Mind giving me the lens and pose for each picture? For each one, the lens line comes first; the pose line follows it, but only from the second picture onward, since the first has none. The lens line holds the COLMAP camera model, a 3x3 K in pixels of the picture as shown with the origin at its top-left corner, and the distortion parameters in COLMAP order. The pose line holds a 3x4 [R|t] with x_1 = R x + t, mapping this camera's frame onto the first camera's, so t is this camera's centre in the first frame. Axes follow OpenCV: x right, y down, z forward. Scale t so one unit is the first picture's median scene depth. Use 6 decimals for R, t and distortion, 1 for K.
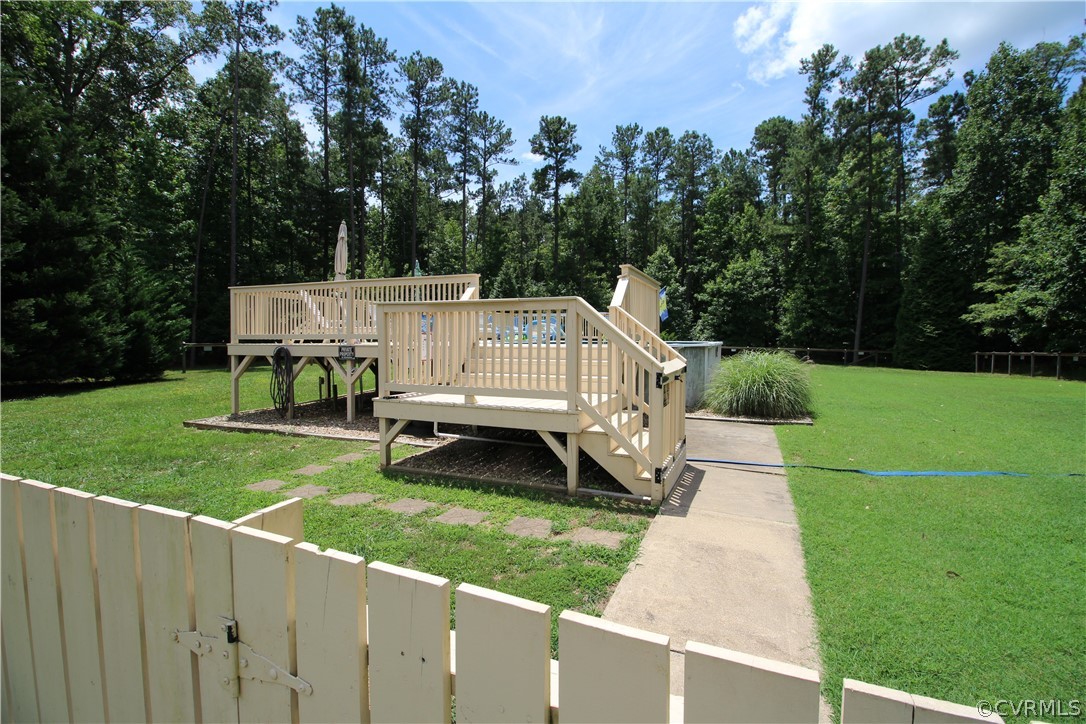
lens RADIAL K [[495.7, 0, 542.7], [0, 495.7, 350.9], [0, 0, 1]] dist [-0.012165, -0.009351]
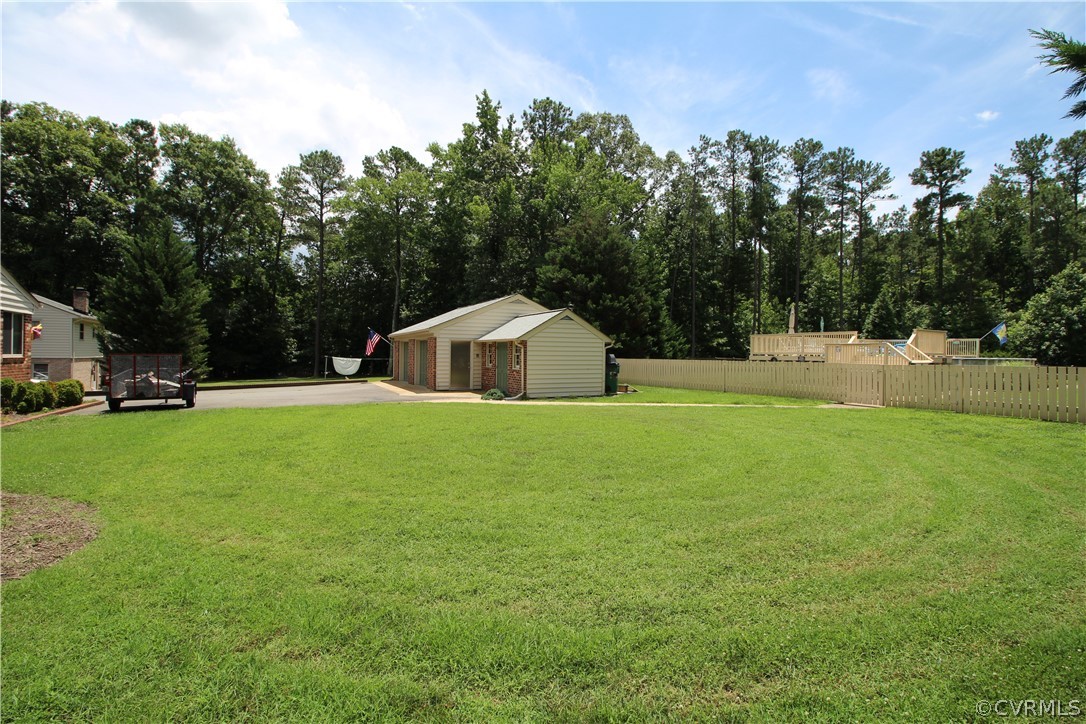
lens RADIAL K [[495.7, 0, 542.7], [0, 495.7, 350.9], [0, 0, 1]] dist [-0.012165, -0.009351]
pose [[0.769812, 0.004872, -0.638253, 0.040606], [-0.029677, 0.999163, -0.028167, 0.012238], [0.637581, 0.040625, 0.769312, -0.316609]]
